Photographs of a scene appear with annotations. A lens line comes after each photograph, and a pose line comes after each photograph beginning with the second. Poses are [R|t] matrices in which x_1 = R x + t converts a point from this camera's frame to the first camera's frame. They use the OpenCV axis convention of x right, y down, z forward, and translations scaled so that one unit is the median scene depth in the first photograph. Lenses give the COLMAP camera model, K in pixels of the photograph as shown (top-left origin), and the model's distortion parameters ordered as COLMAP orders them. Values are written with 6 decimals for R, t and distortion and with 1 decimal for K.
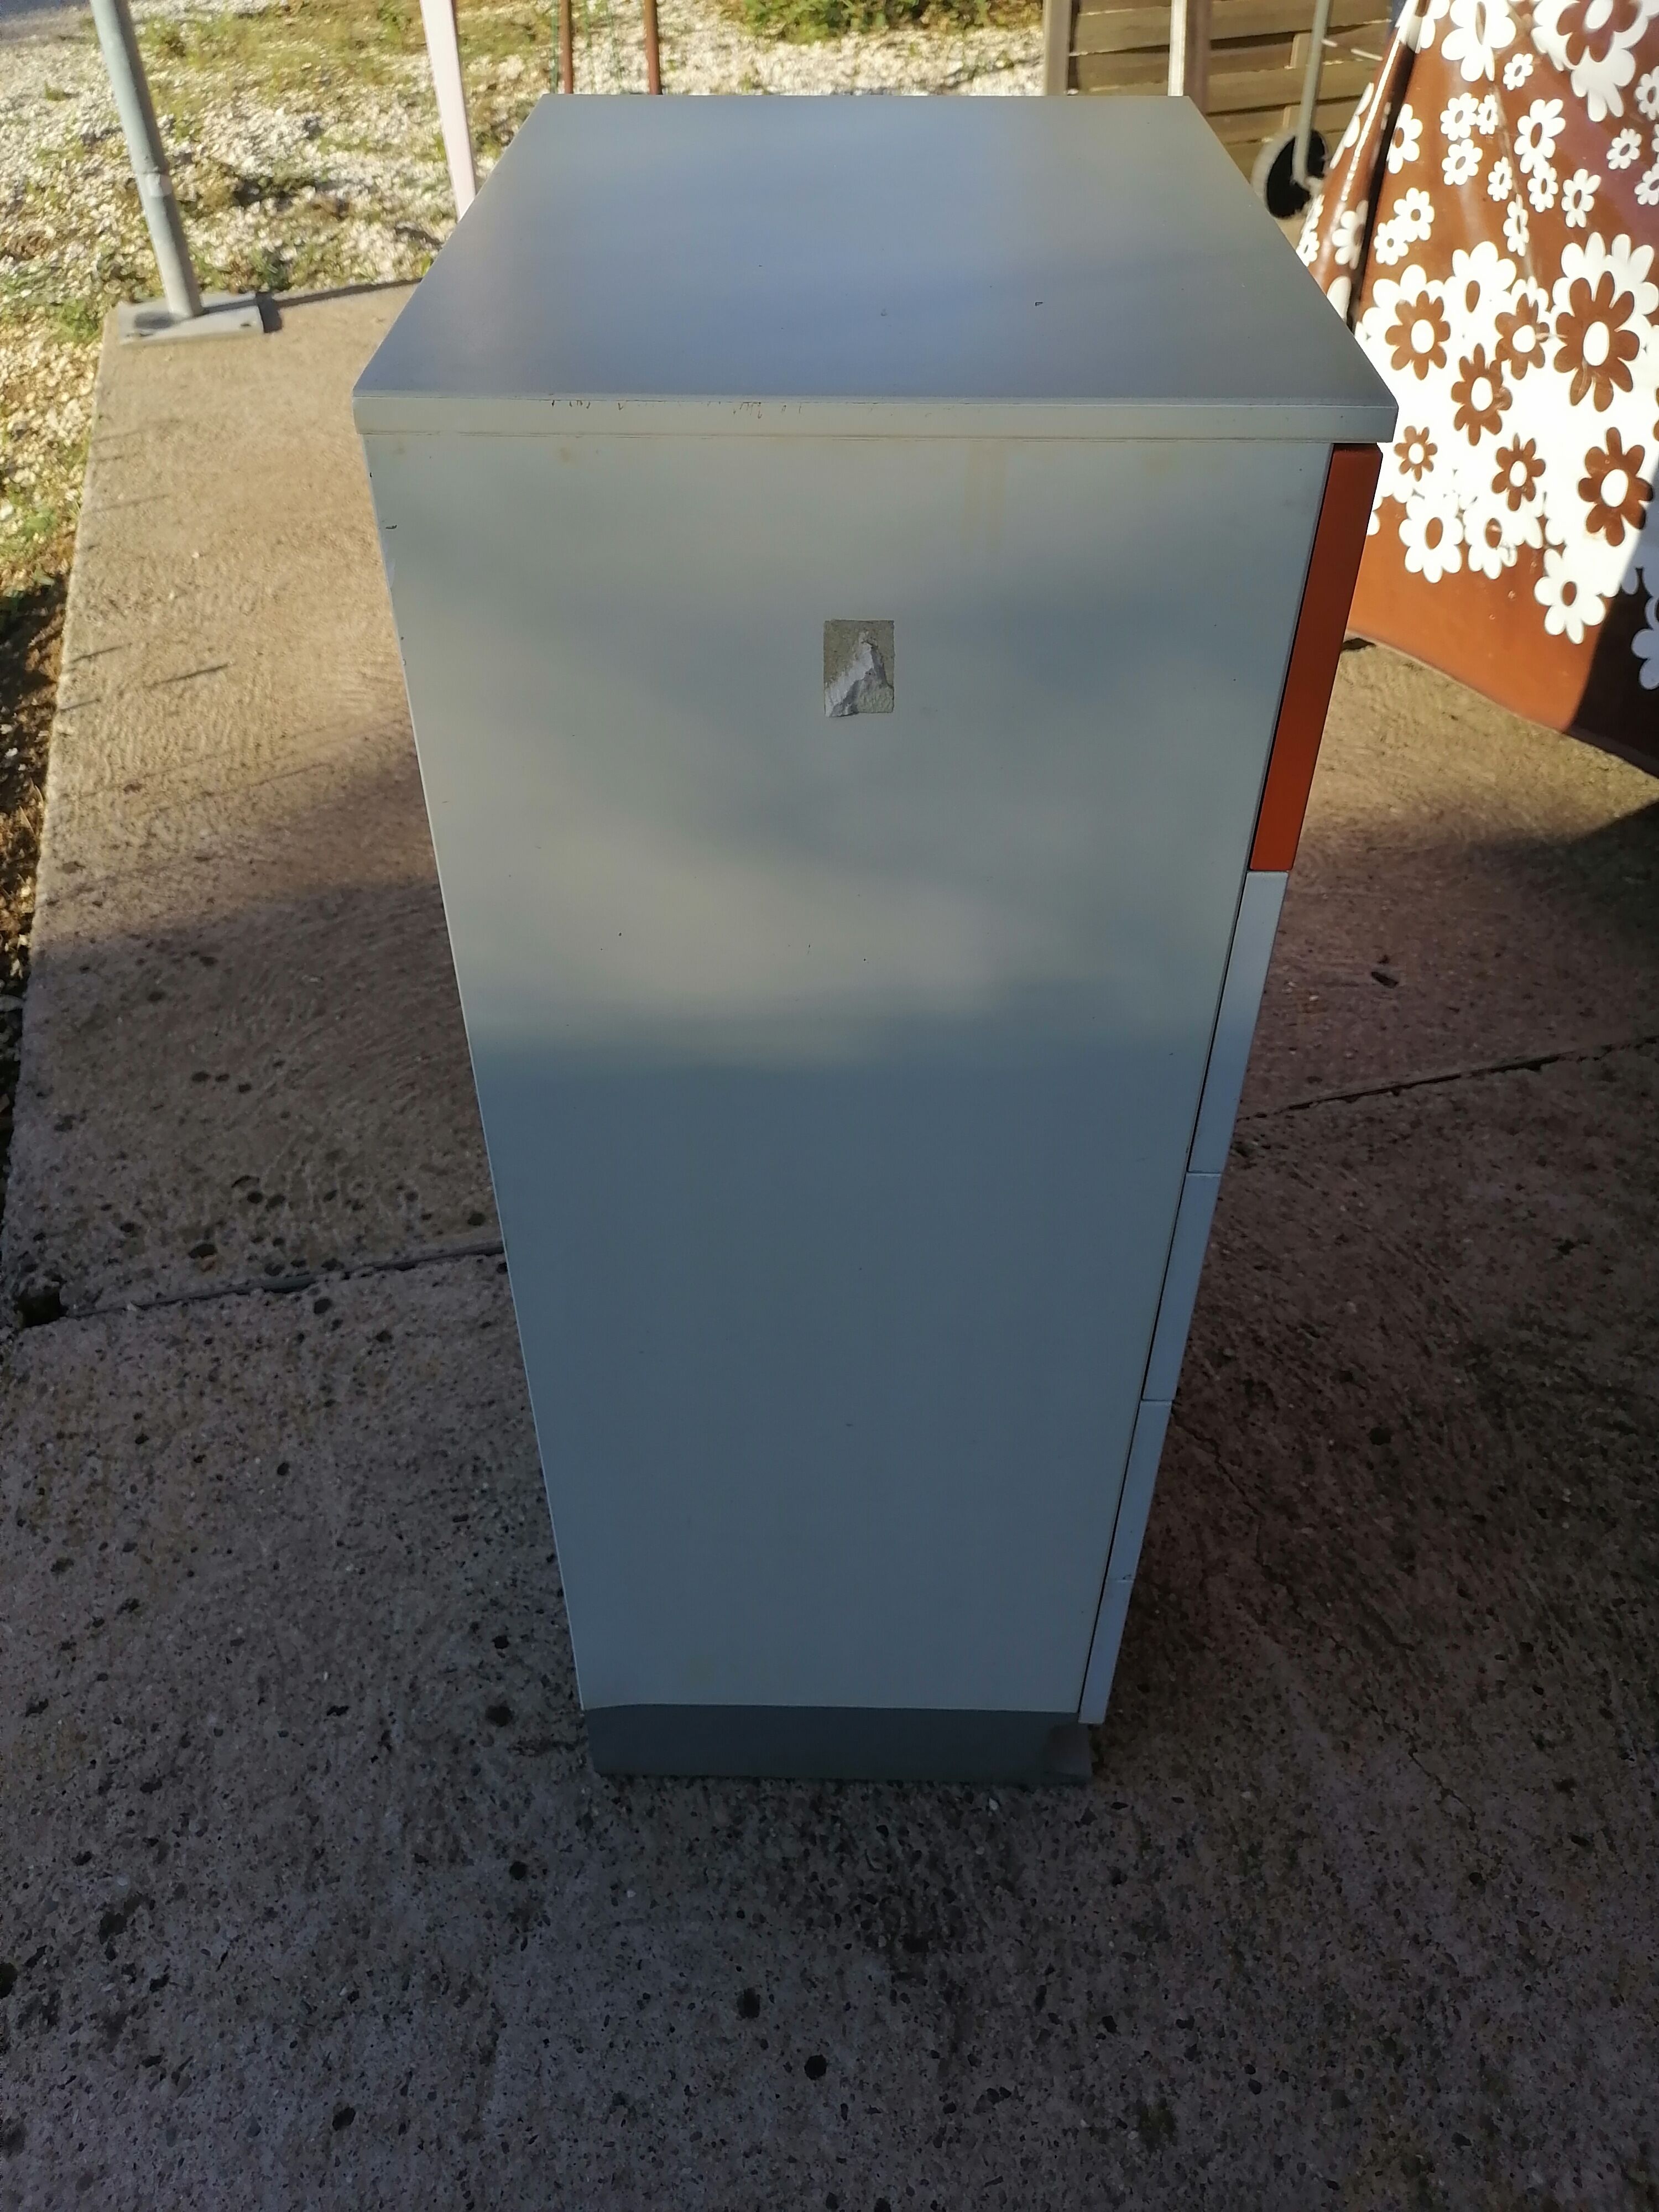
lens RADIAL K [[1704.3, 0, 821.4], [0, 1704.3, 1069.0], [0, 0, 1]] dist [0.046438, -0.004081]
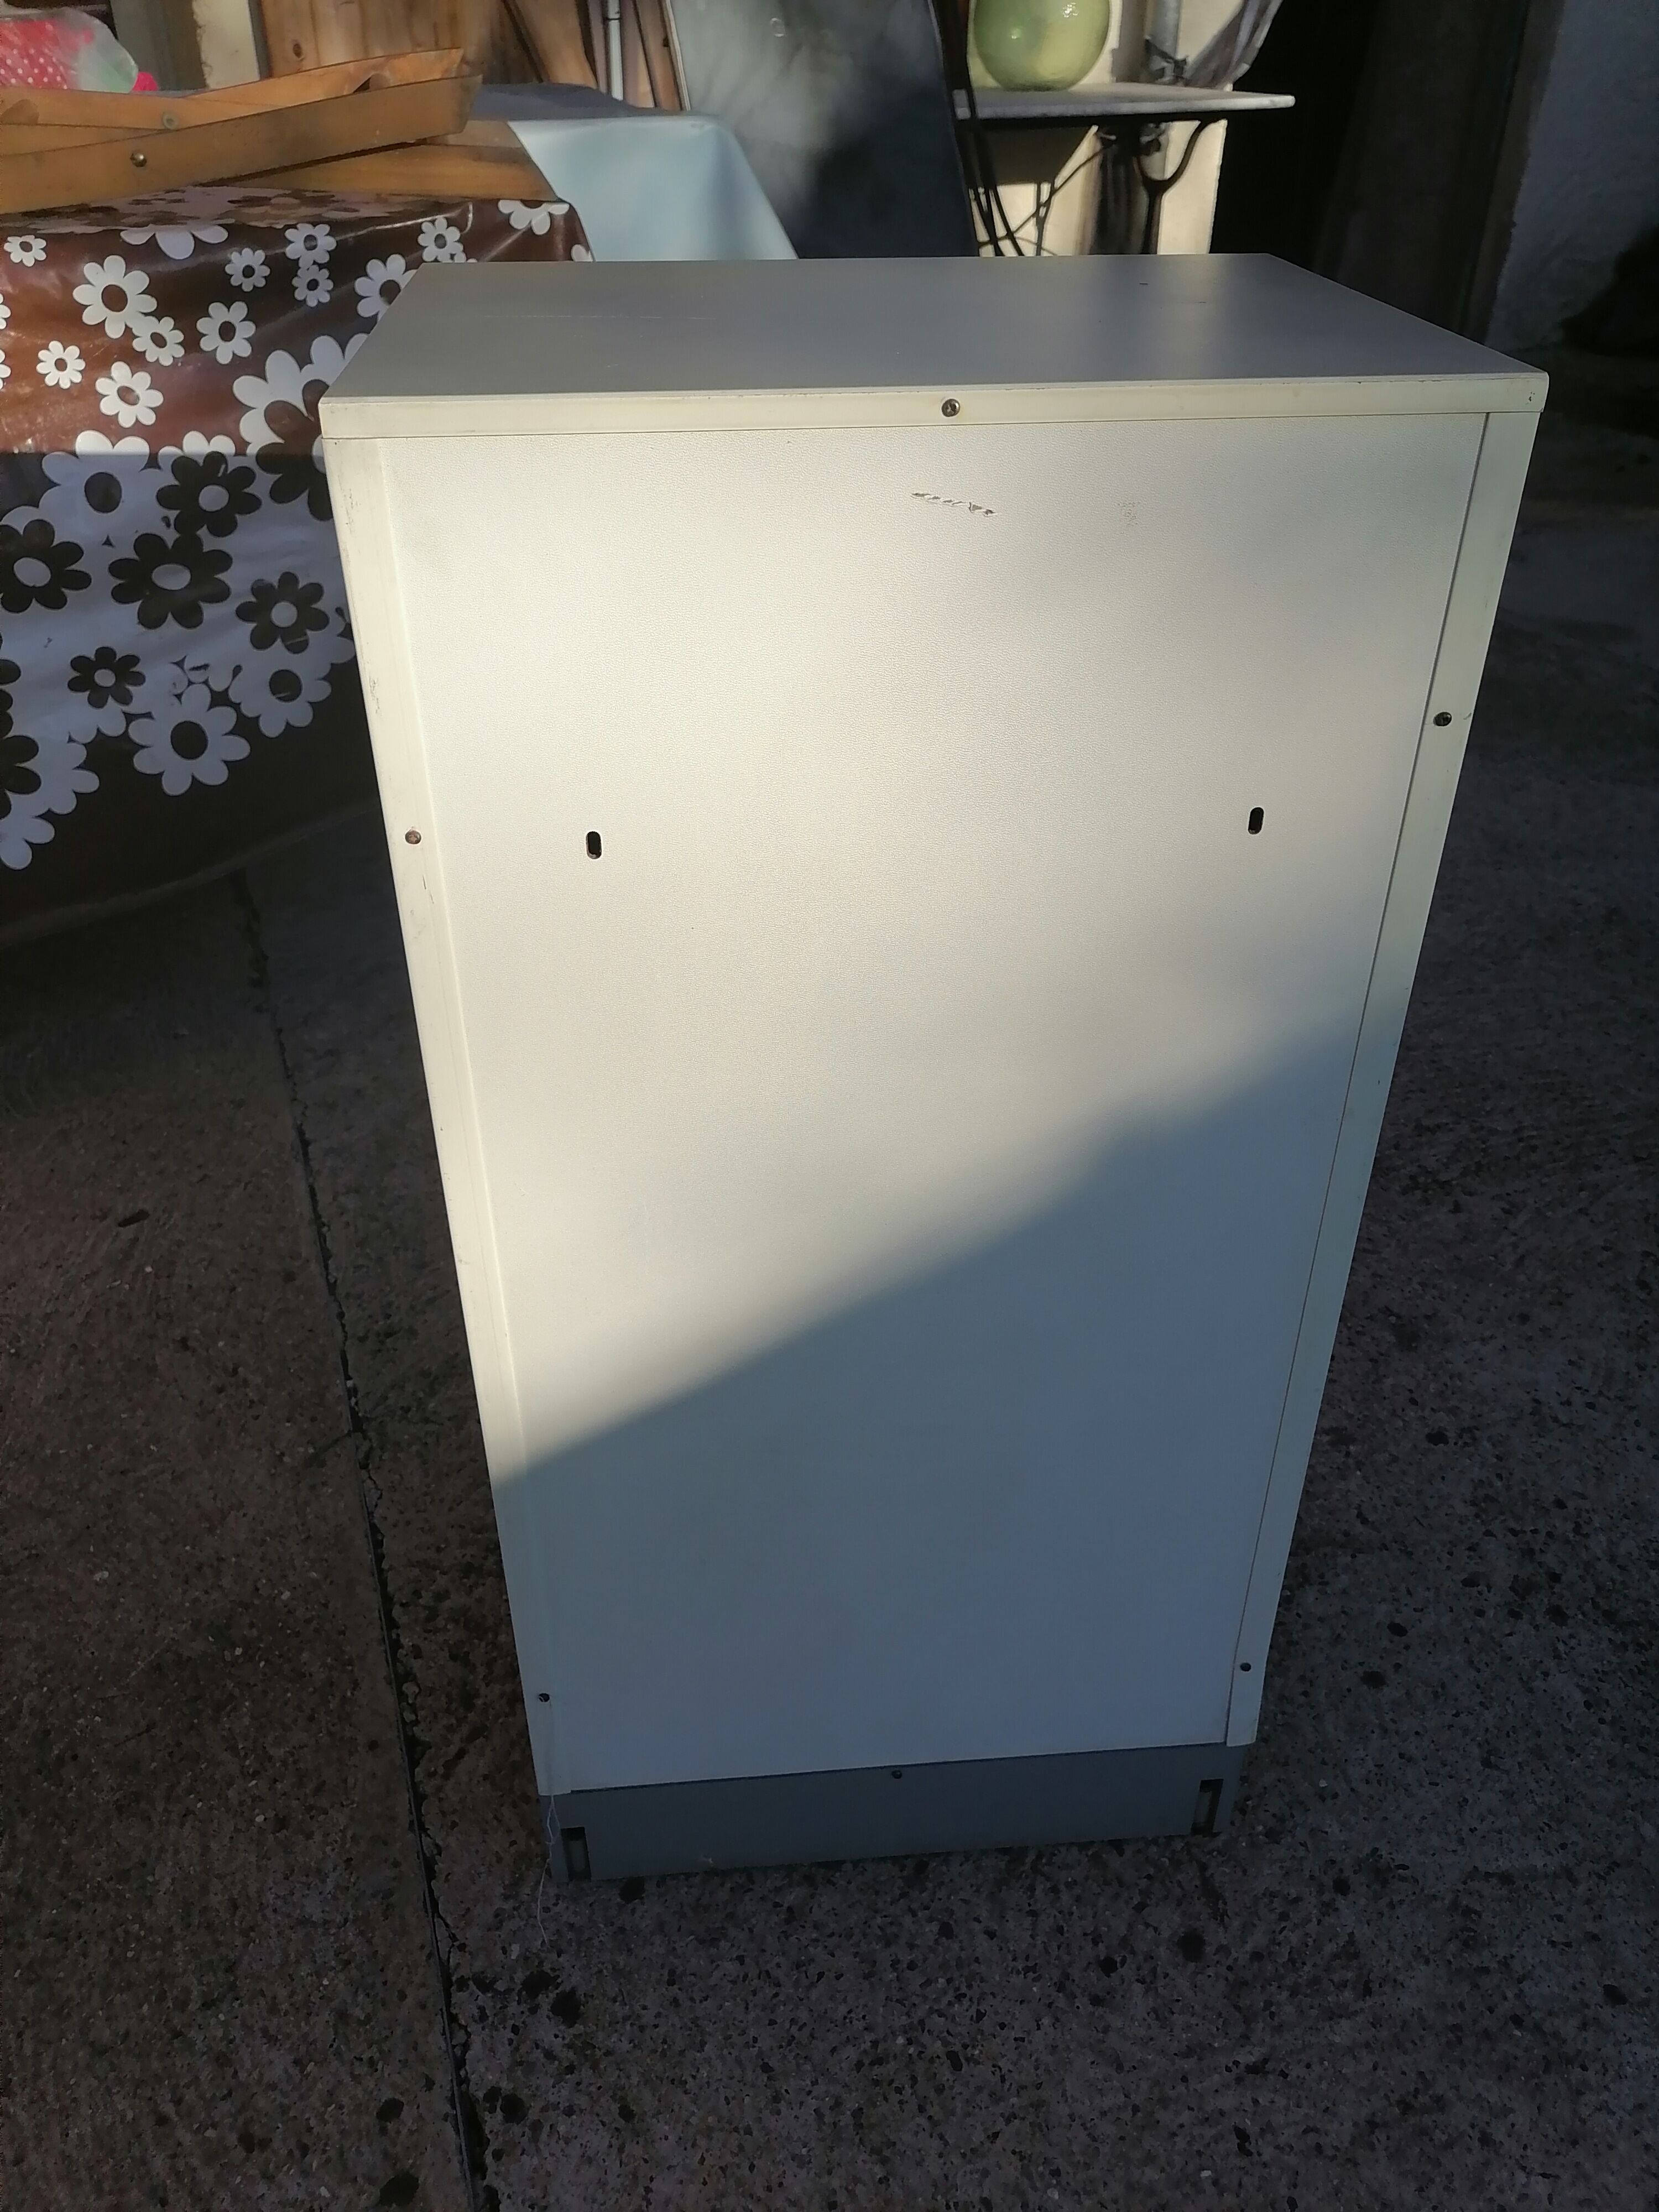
lens RADIAL K [[1691.8, 0, 829.5], [0, 1691.8, 1106.0], [0, 0, 1]] dist [0.043320, 0.009367]
pose [[-0.103712, -0.556755, 0.824177, -0.673556], [0.644252, 0.593705, 0.482135, -0.449063], [-0.757749, 0.580981, 0.297116, 0.629471]]
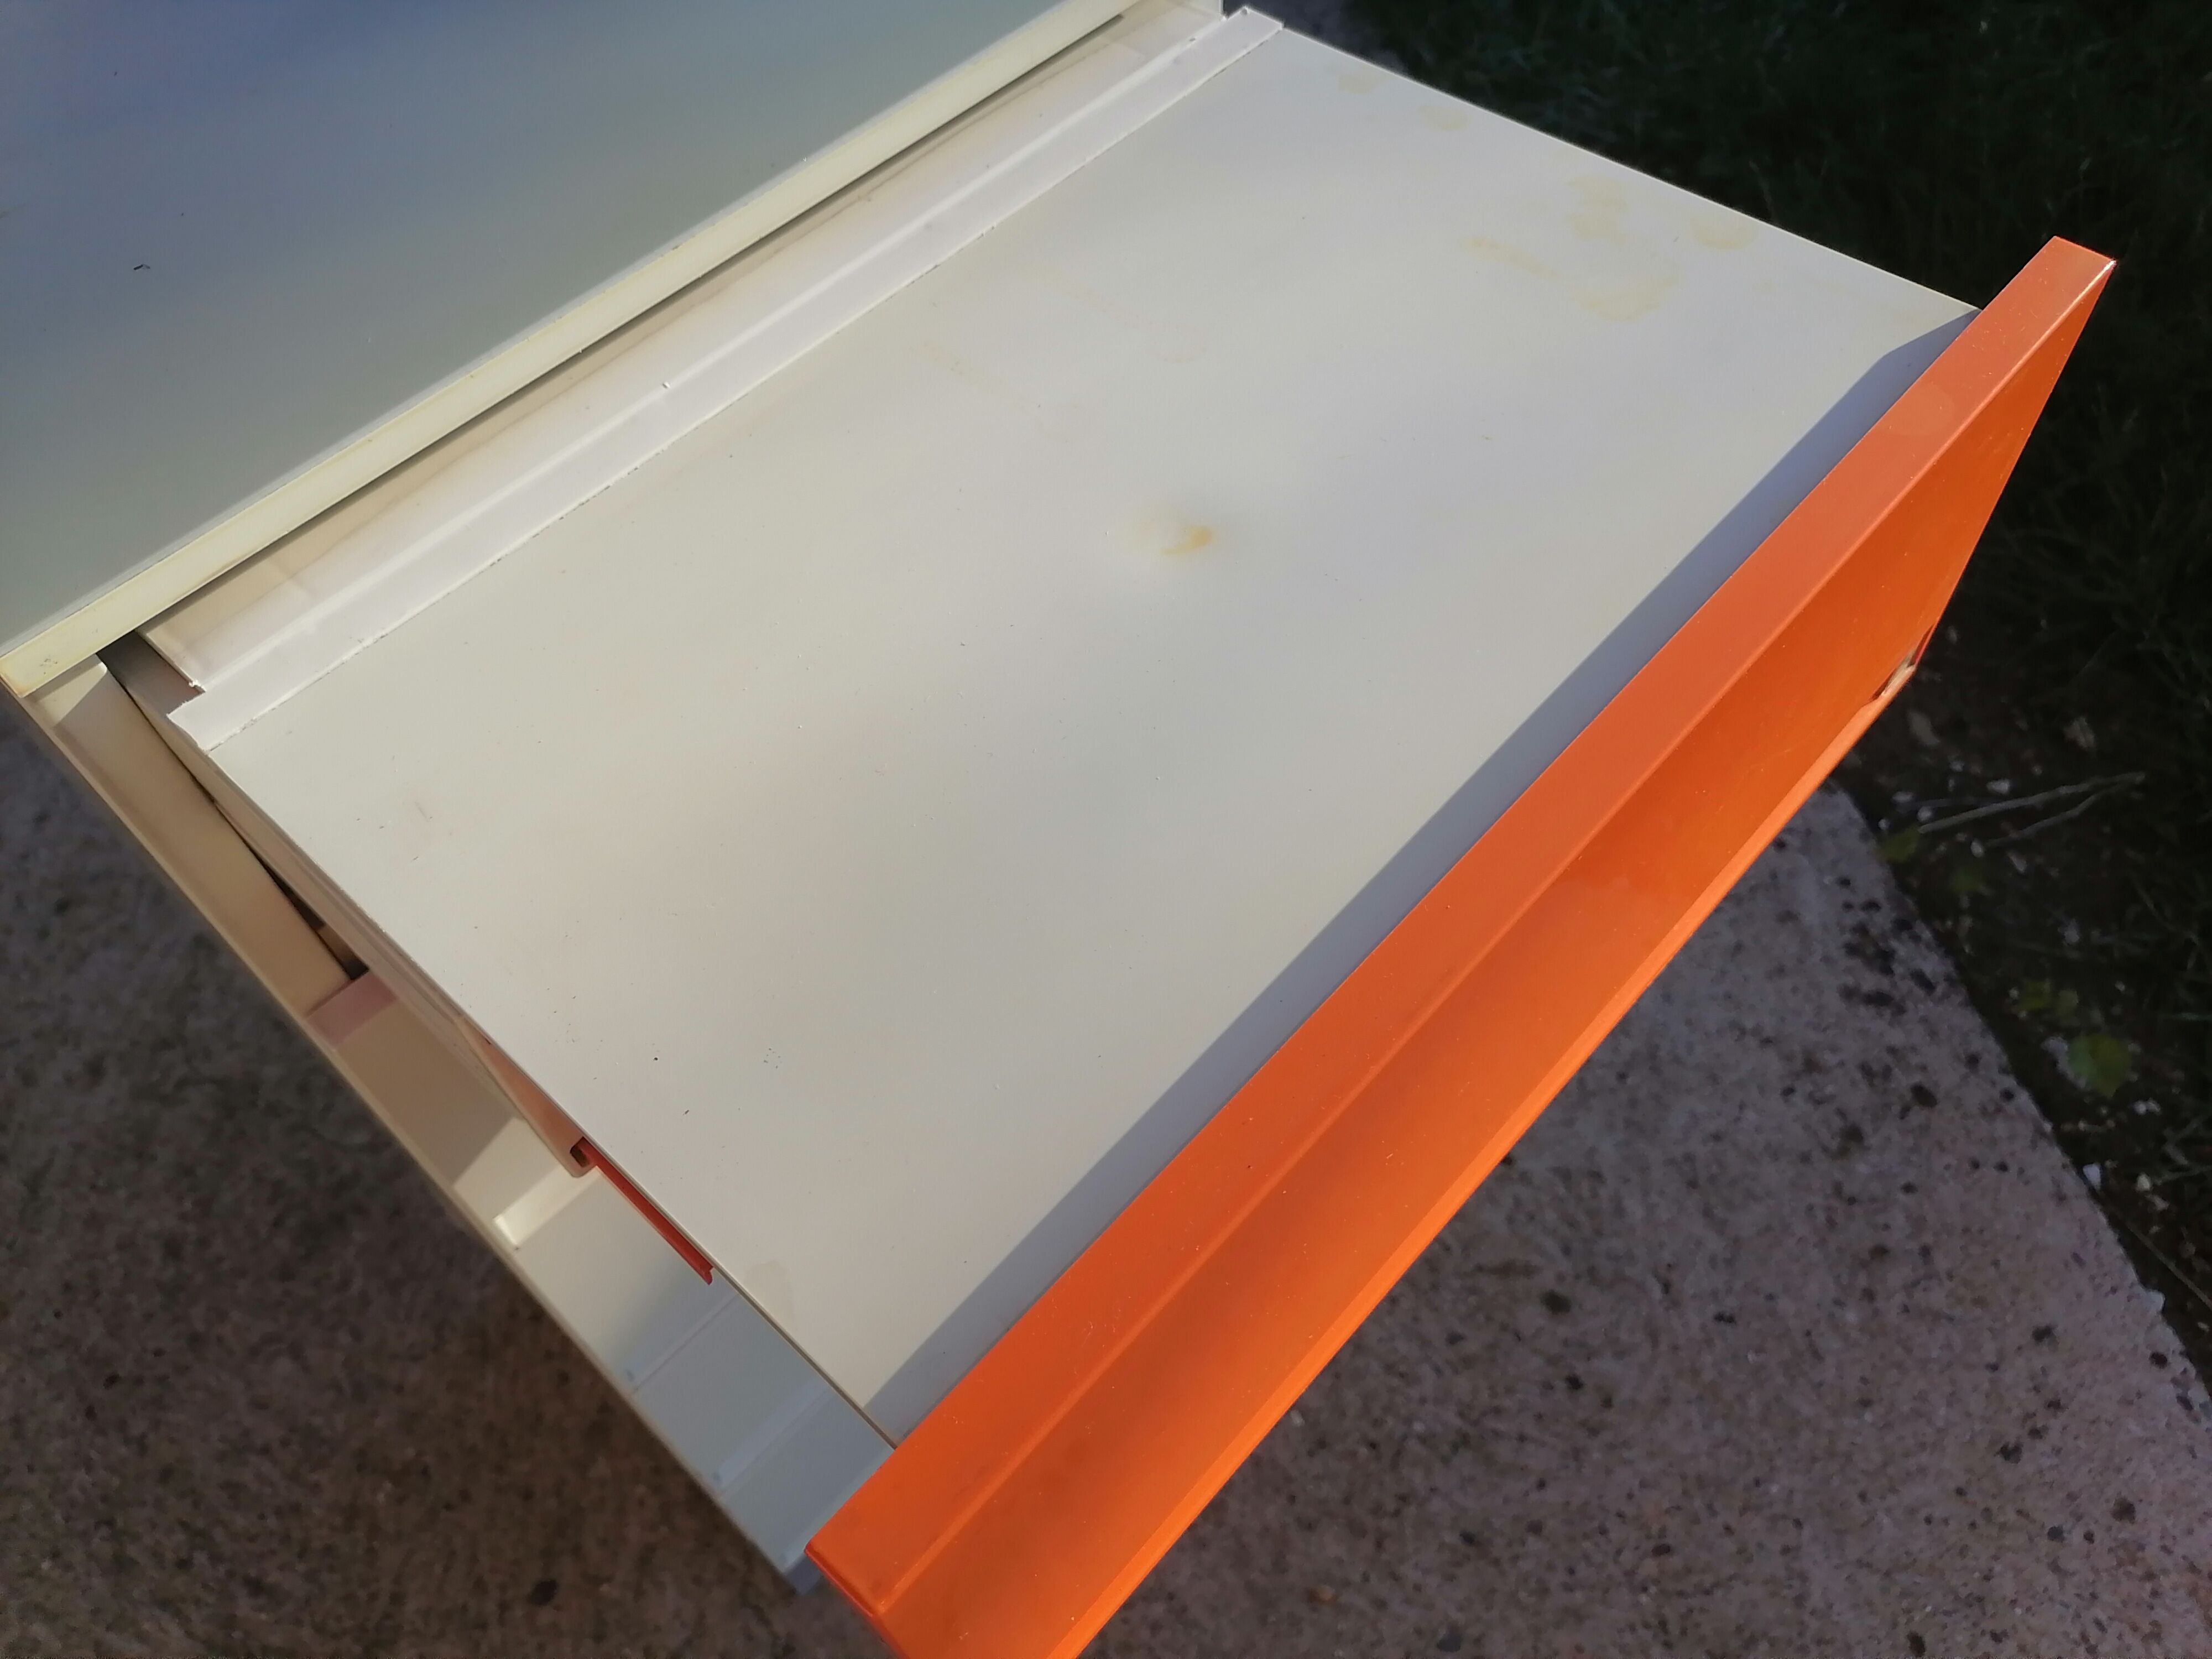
lens RADIAL K [[1723.6, 0, 1093.0], [0, 1723.6, 829.5], [0, 0, 1]] dist [0.000189, 0.037948]
pose [[-0.994571, -0.029696, 0.099731, -0.008932], [0.101763, -0.077362, 0.991796, -0.643258], [-0.021737, 0.996561, 0.079964, 0.657308]]
